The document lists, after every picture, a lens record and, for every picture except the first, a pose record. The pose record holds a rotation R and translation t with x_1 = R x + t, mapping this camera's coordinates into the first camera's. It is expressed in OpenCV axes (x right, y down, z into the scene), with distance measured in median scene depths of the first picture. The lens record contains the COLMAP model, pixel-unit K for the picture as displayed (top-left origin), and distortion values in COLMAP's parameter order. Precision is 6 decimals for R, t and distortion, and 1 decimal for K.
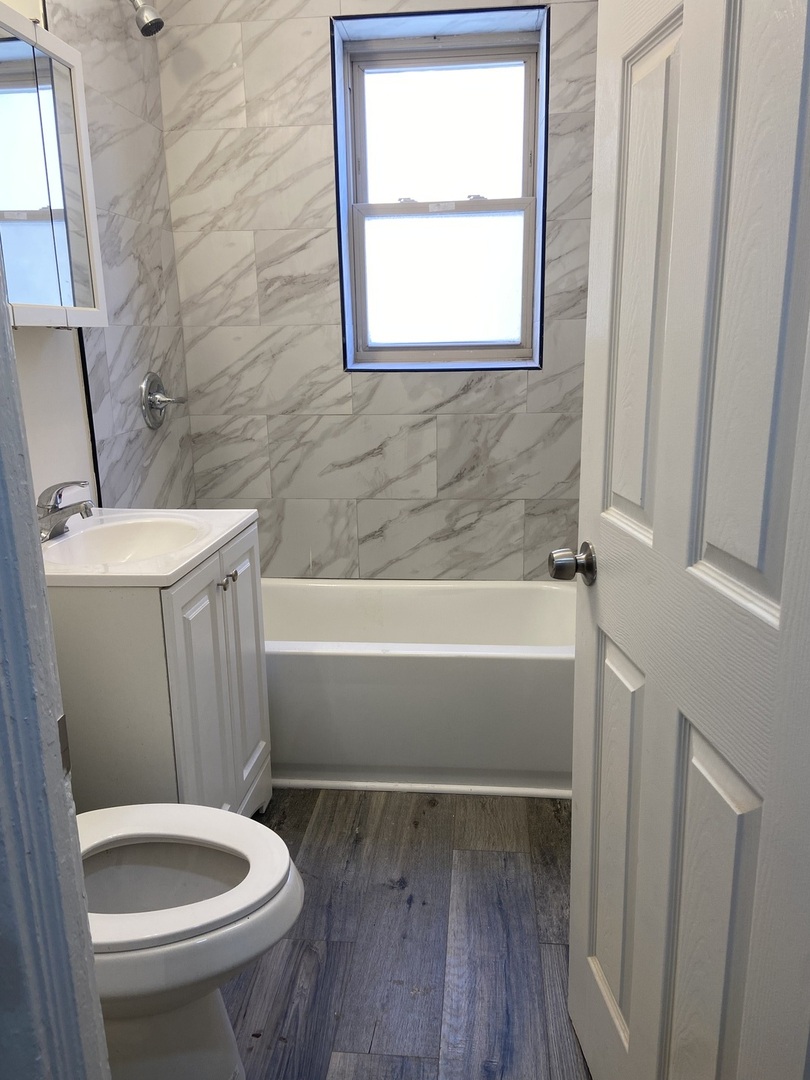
lens RADIAL K [[816.7, 0, 405.0], [0, 816.7, 540.0], [0, 0, 1]] dist [0.142525, -0.177950]
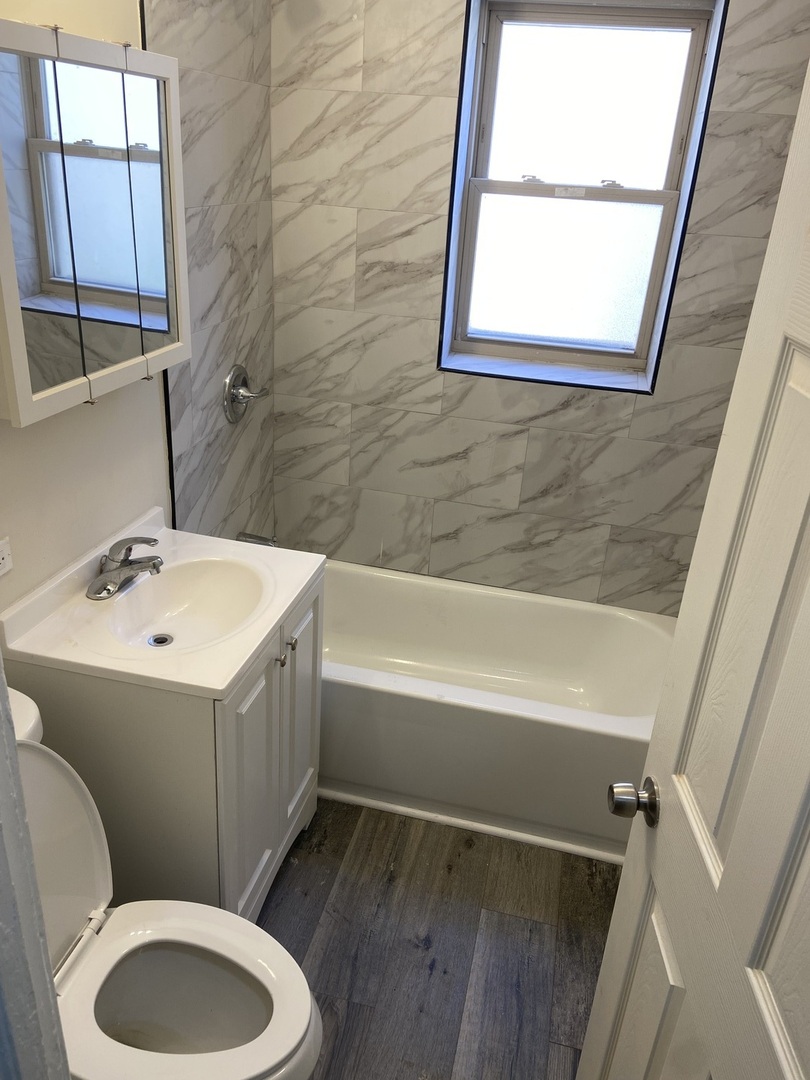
lens RADIAL K [[816.7, 0, 405.0], [0, 816.7, 540.0], [0, 0, 1]] dist [0.142525, -0.177950]
pose [[0.987780, 0.130001, -0.085967, -0.004716], [-0.112001, 0.975667, 0.188495, -0.197569], [0.108380, -0.176563, 0.978304, 0.048848]]
